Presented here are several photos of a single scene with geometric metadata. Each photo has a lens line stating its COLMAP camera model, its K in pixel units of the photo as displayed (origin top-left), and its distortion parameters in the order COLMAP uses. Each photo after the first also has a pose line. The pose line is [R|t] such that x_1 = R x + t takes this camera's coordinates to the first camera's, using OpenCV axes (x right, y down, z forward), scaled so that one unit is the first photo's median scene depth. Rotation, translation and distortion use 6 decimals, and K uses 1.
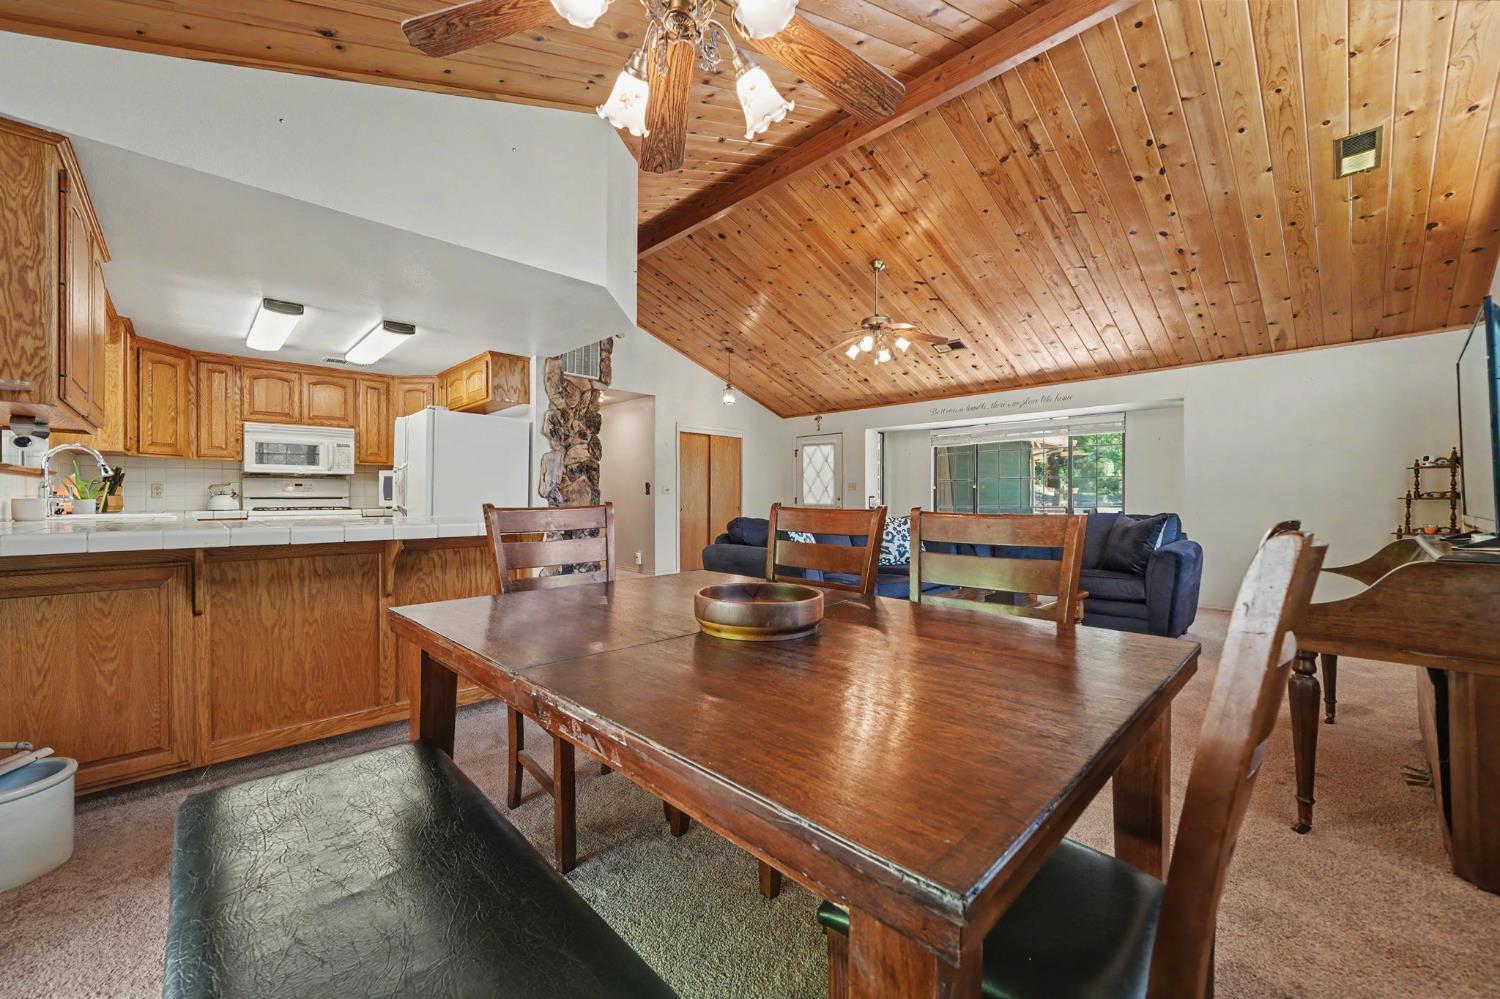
lens RADIAL K [[578.9, 0, 727.2], [0, 578.9, 494.5], [0, 0, 1]] dist [-0.018437, 0.000122]
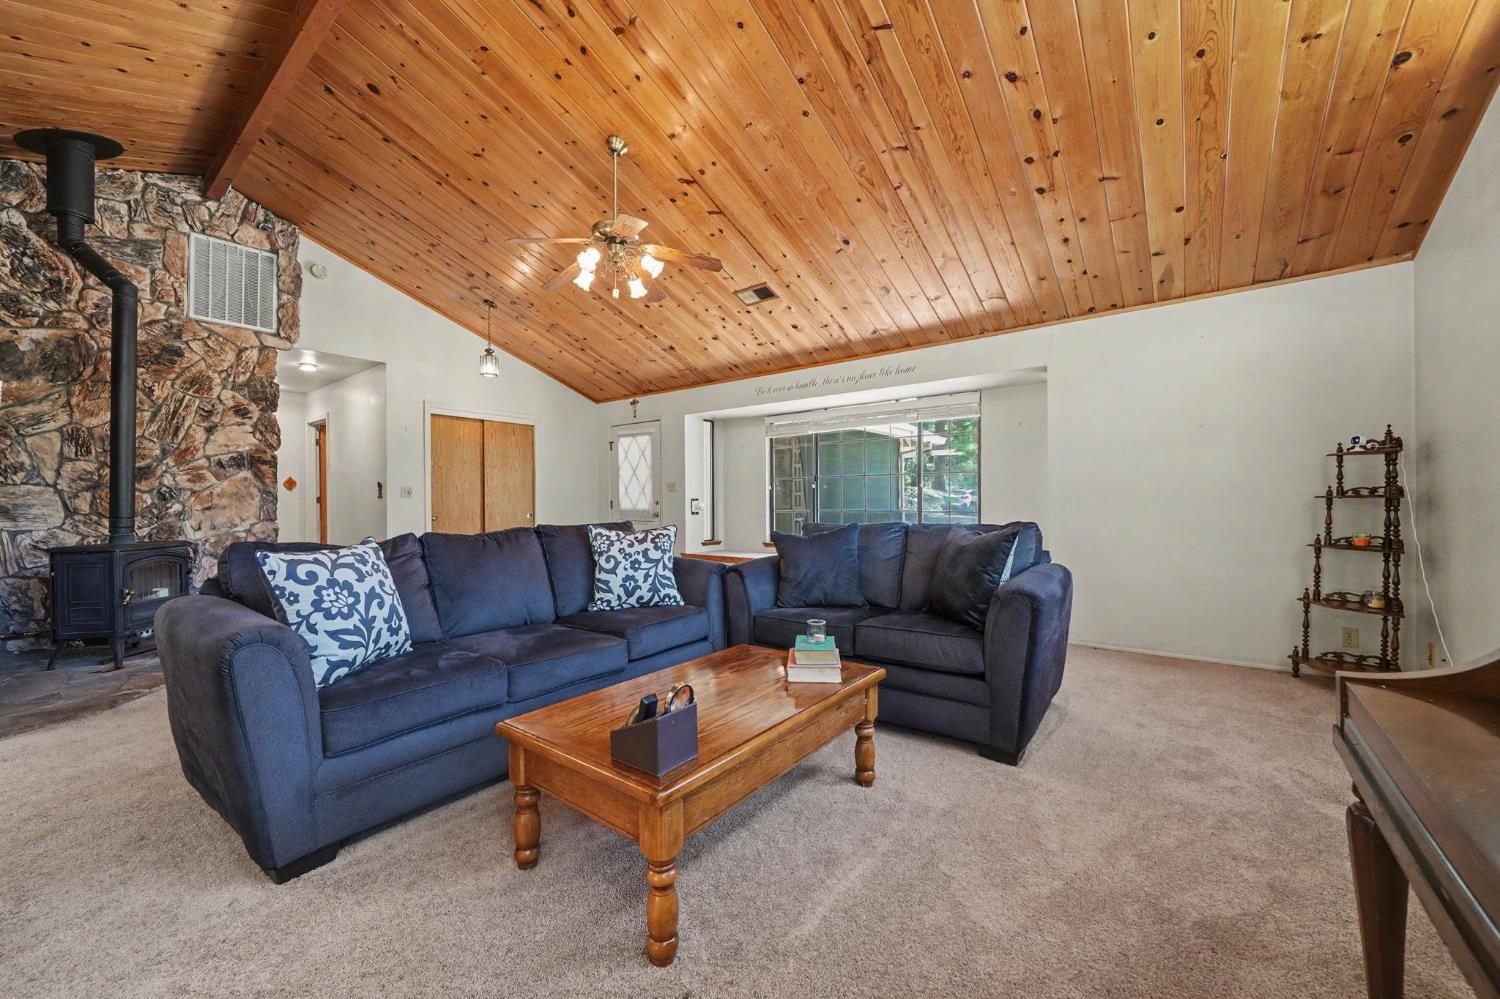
lens RADIAL K [[524.8, 0, 750.0], [0, 524.8, 499.5], [0, 0, 1]] dist [-0.021823, -0.000047]
pose [[0.988933, -0.007034, 0.148194, 0.306218], [0.006608, 0.999972, 0.003370, 0.002820], [-0.148213, -0.002353, 0.988953, 0.375560]]
